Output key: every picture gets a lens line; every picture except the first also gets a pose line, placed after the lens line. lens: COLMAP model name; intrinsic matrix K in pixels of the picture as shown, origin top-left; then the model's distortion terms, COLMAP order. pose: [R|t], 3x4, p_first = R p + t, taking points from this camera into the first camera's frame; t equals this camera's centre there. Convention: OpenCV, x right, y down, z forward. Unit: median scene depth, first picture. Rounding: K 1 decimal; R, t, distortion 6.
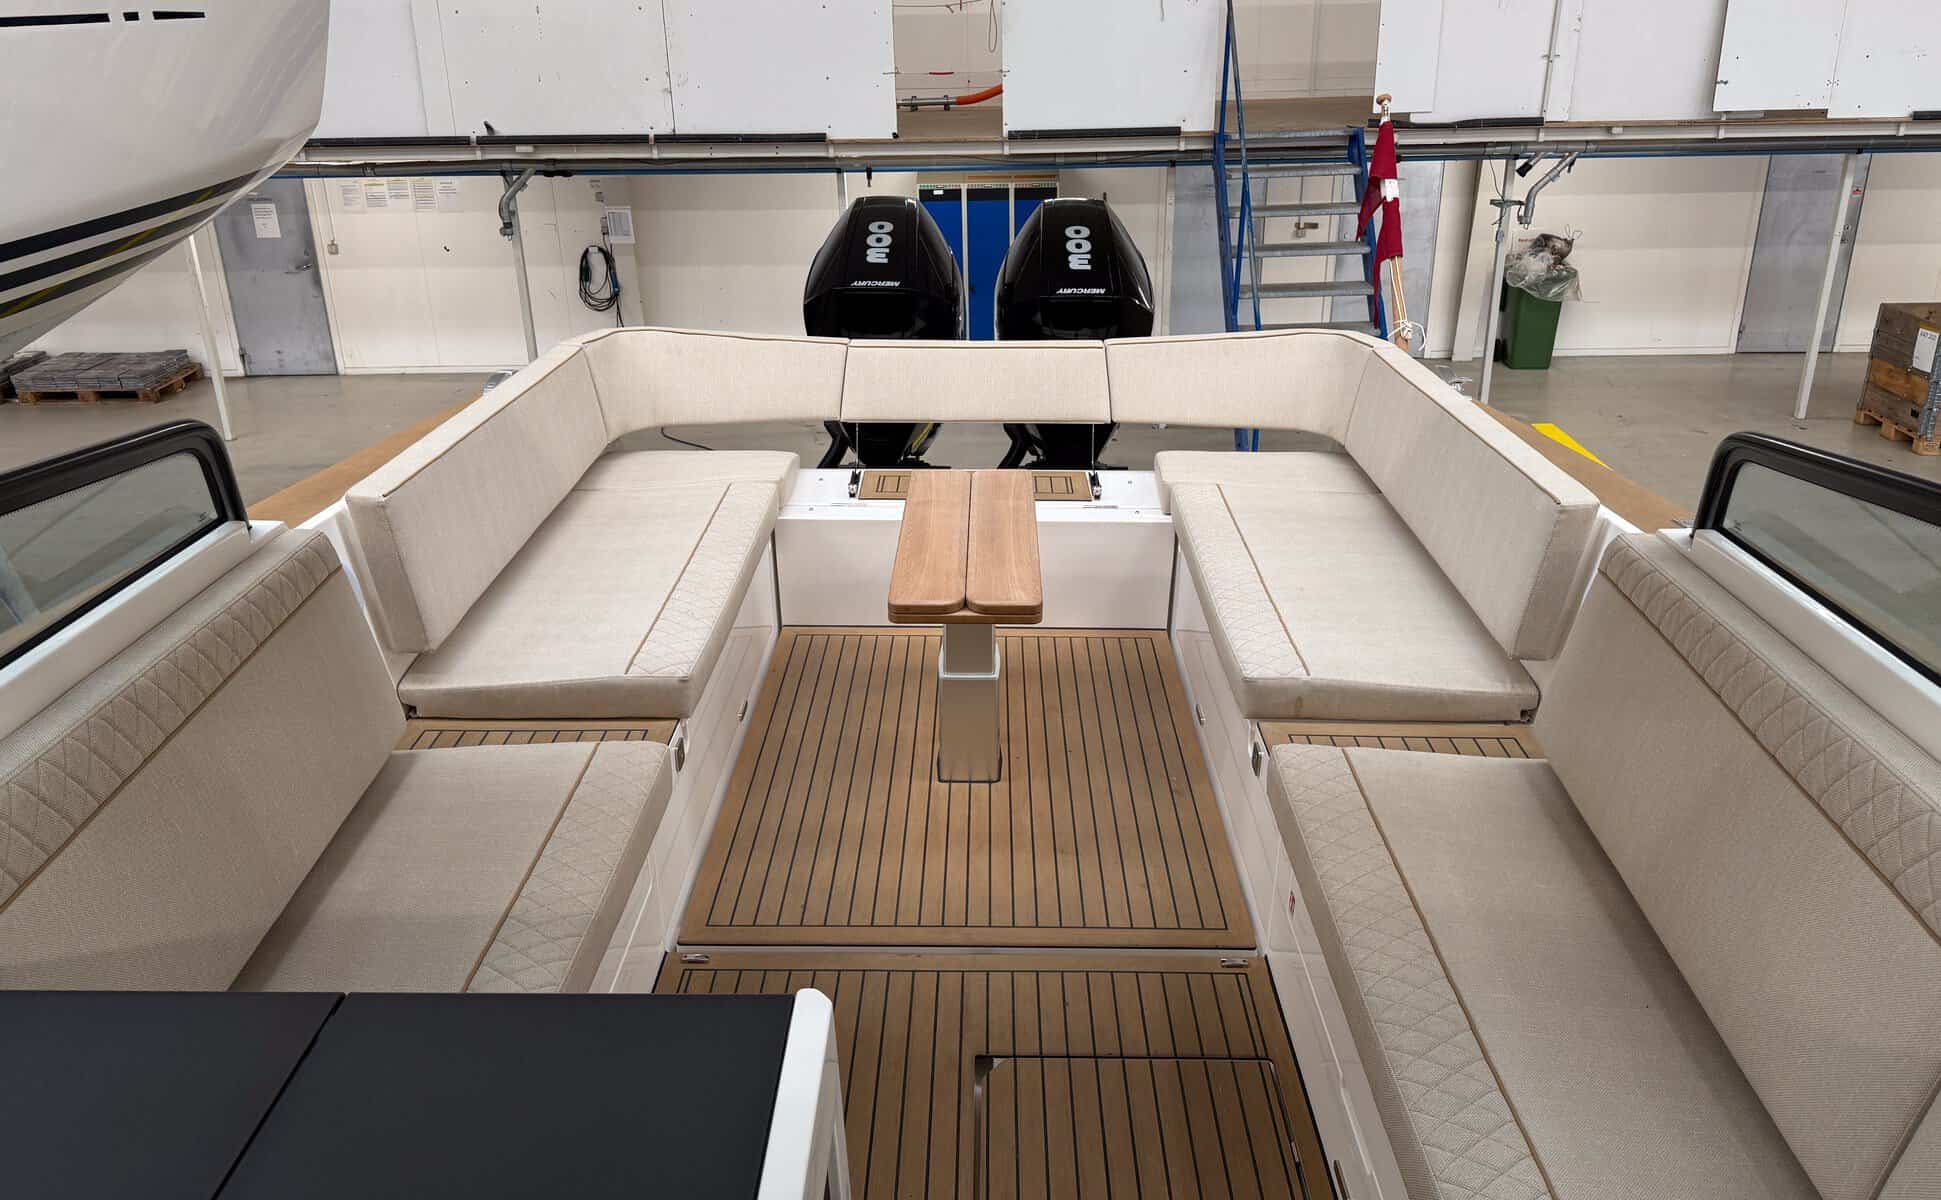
lens RADIAL K [[1339.7, 0, 968.0], [0, 1339.7, 606.7], [0, 0, 1]] dist [0.043022, -0.044867]
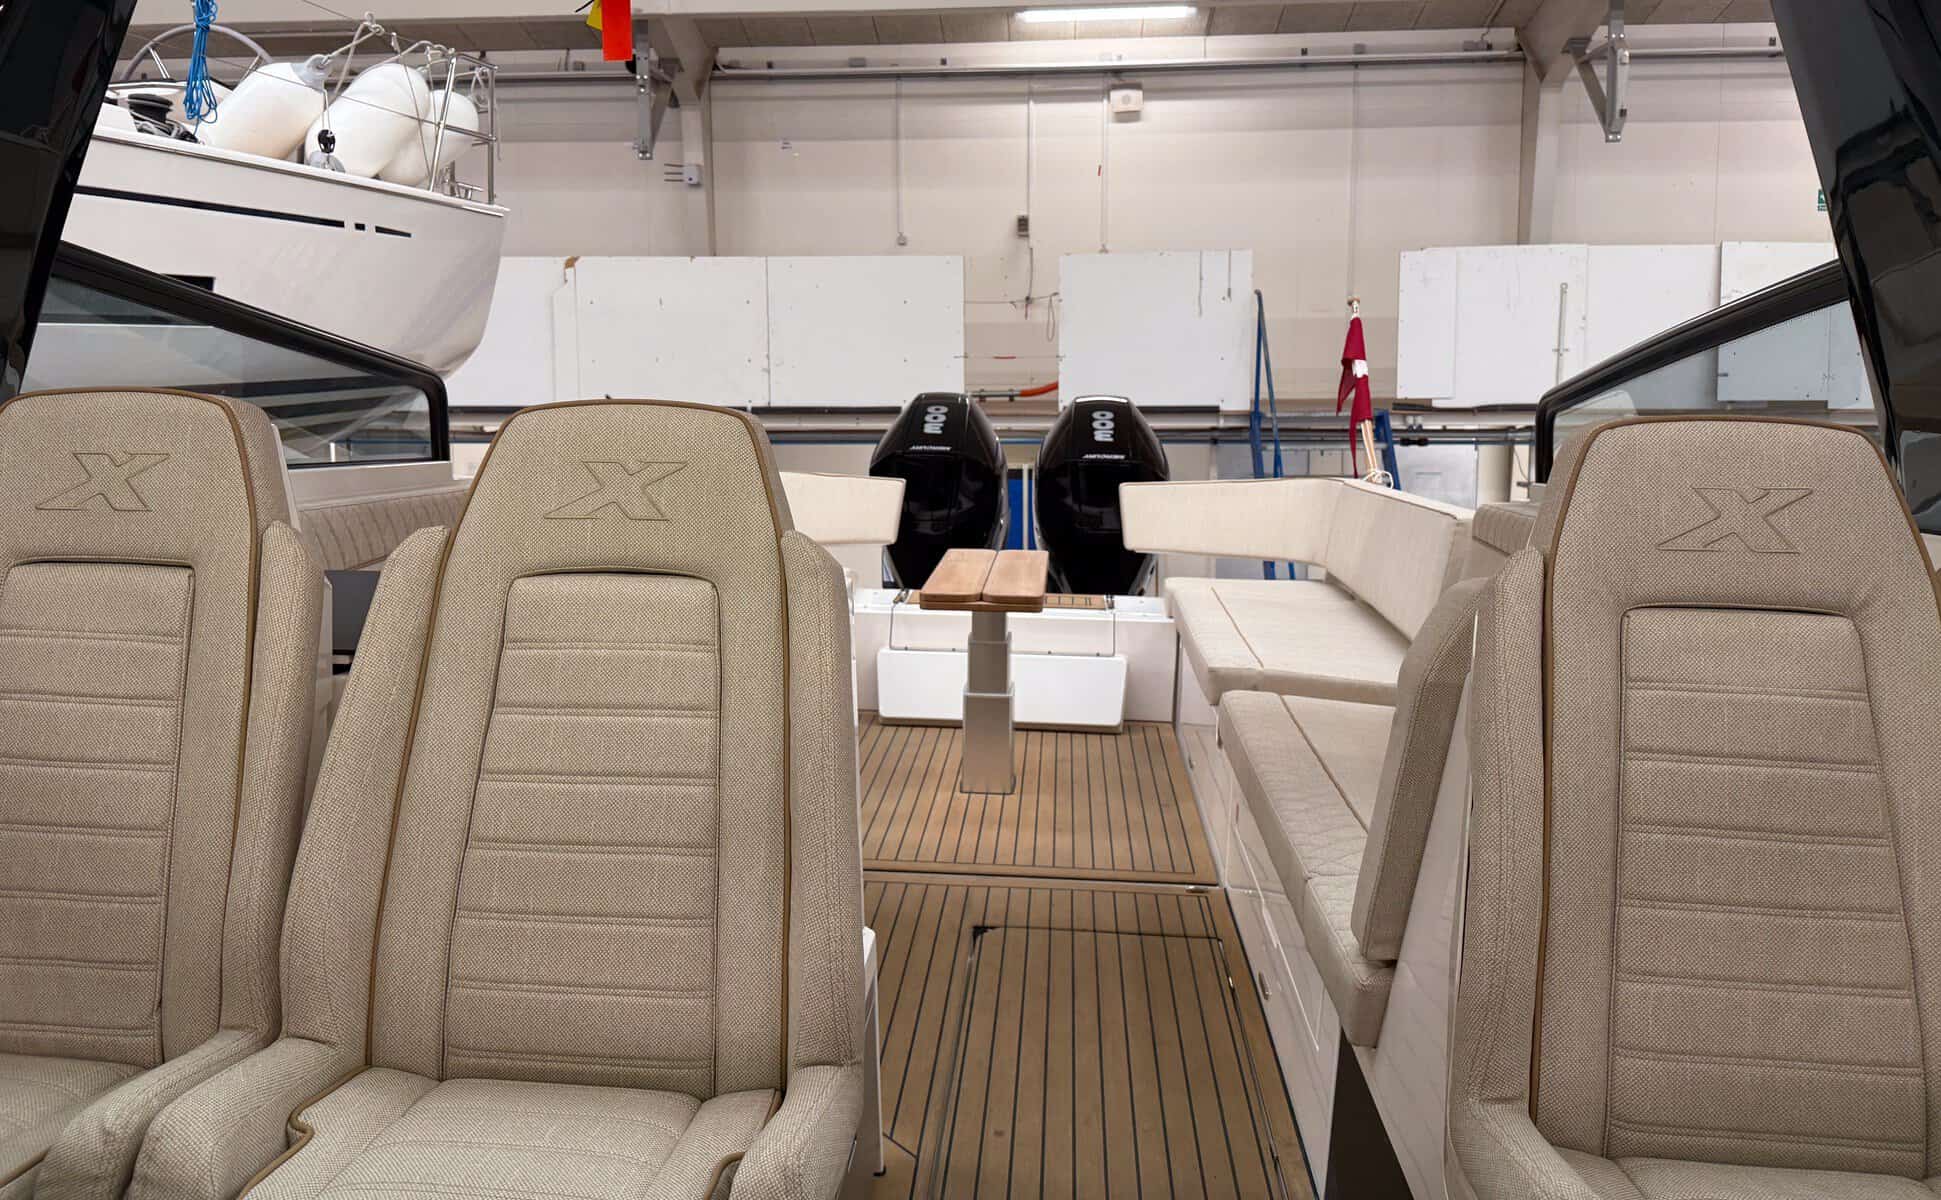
lens RADIAL K [[1339.7, 0, 956.6], [0, 1339.7, 605.3], [0, 0, 1]] dist [0.043022, -0.044867]
pose [[0.998010, 0.024156, -0.058246, 0.029400], [-0.036828, 0.973089, -0.227467, 0.179038], [0.051184, 0.229160, 0.972042, -0.131419]]
